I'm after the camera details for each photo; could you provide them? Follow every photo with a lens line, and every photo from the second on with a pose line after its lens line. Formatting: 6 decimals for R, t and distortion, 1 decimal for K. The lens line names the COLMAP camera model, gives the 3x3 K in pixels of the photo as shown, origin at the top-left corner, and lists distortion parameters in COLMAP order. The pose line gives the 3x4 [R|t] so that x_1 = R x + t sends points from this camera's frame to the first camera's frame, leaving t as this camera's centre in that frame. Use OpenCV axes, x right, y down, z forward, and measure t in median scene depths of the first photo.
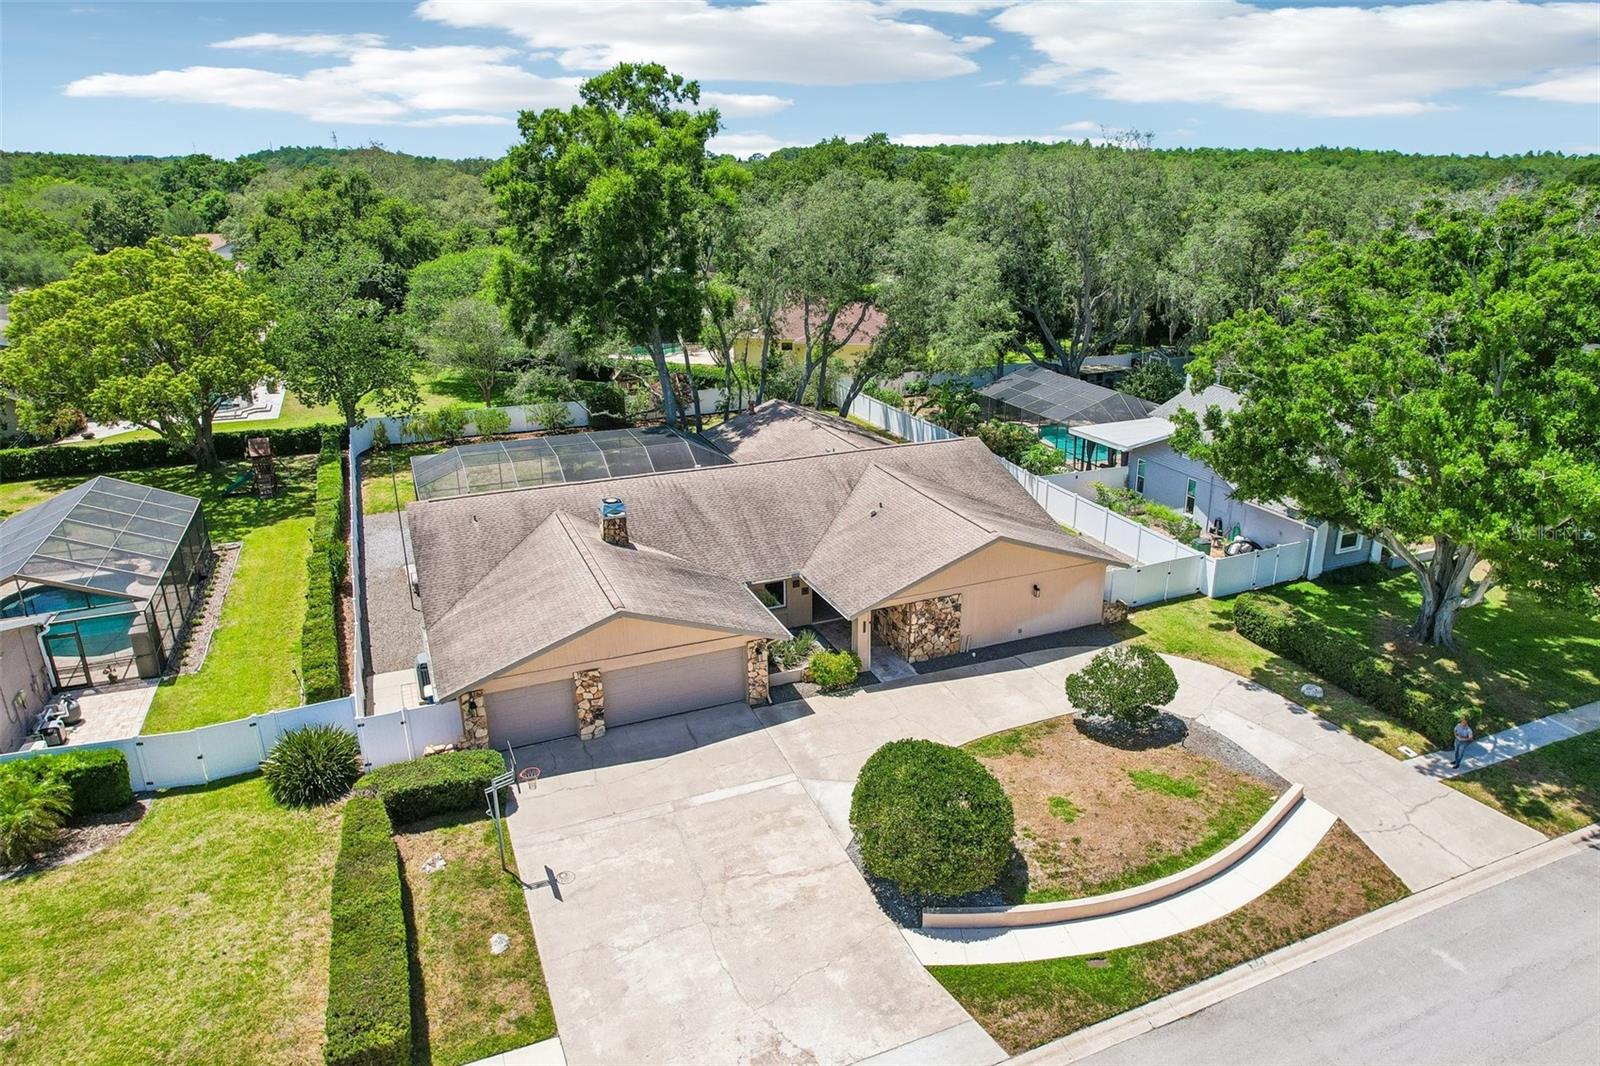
lens RADIAL K [[1031.4, 0, 823.7], [0, 1031.4, 514.2], [0, 0, 1]] dist [-0.075400, 0.068759]
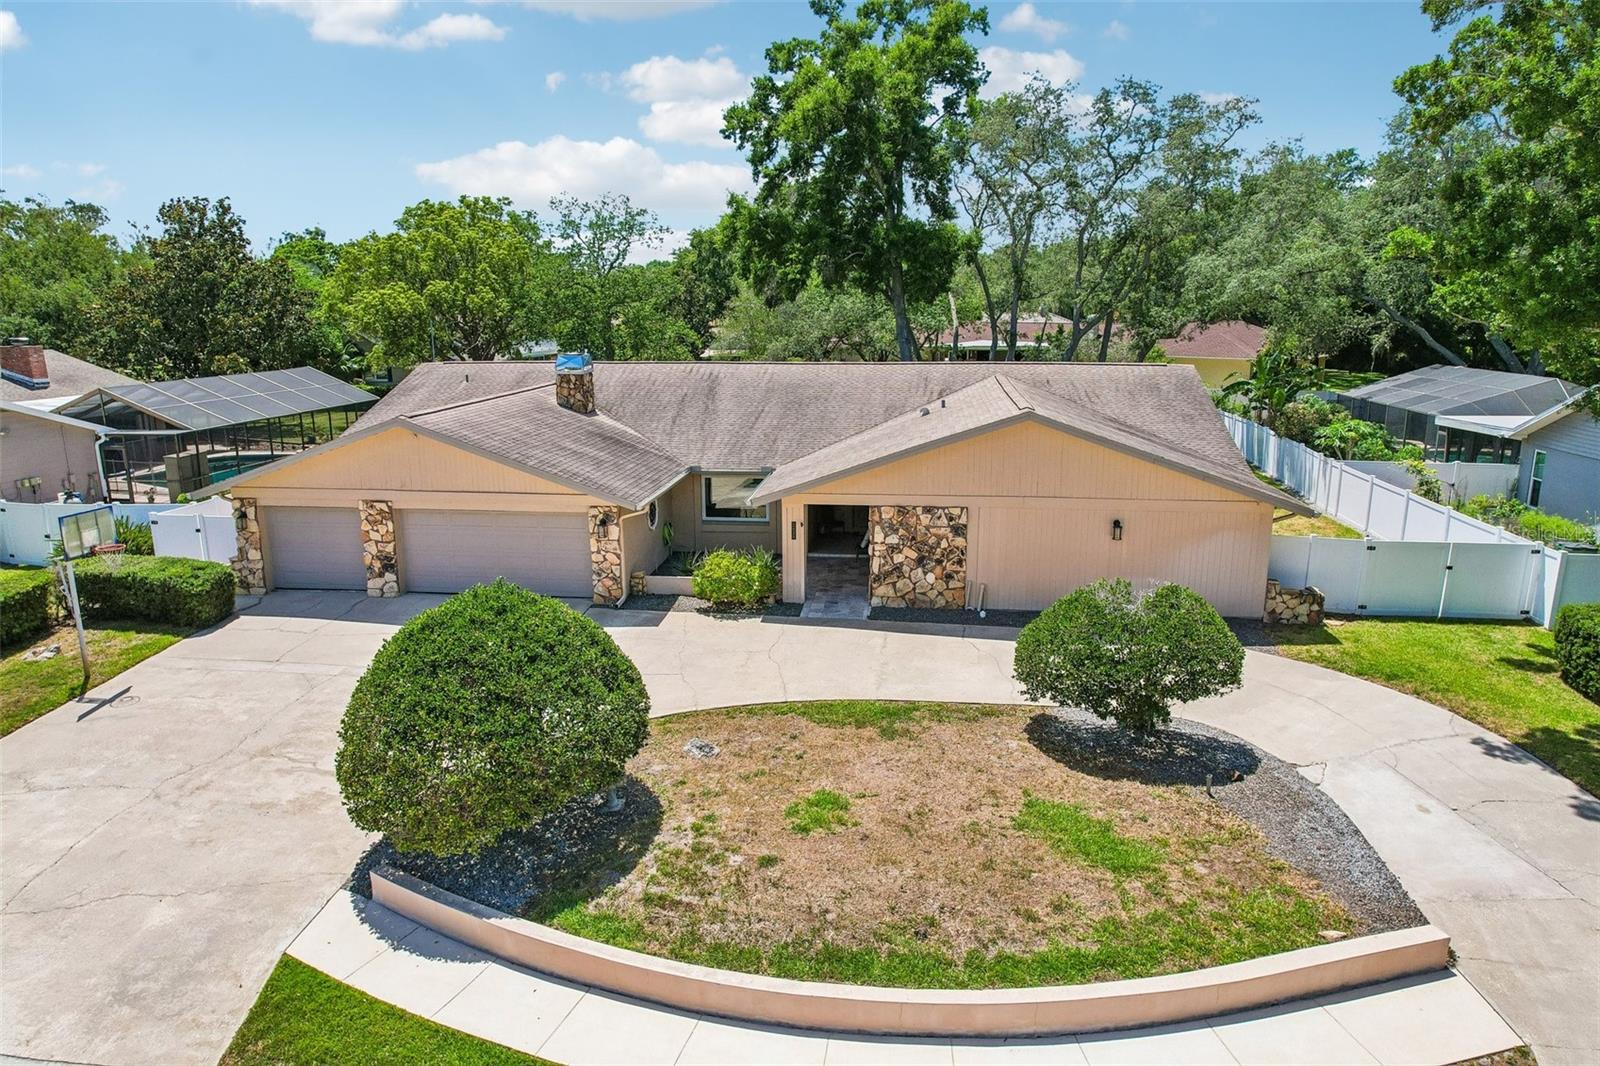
lens RADIAL K [[1019.5, 0, 796.3], [0, 1019.5, 538.1], [0, 0, 1]] dist [-0.079714, 0.073565]
pose [[0.853573, 0.107802, -0.509697, 0.395506], [-0.159779, 0.985378, -0.059168, 0.163328], [0.495866, 0.131943, 0.858317, 0.482702]]
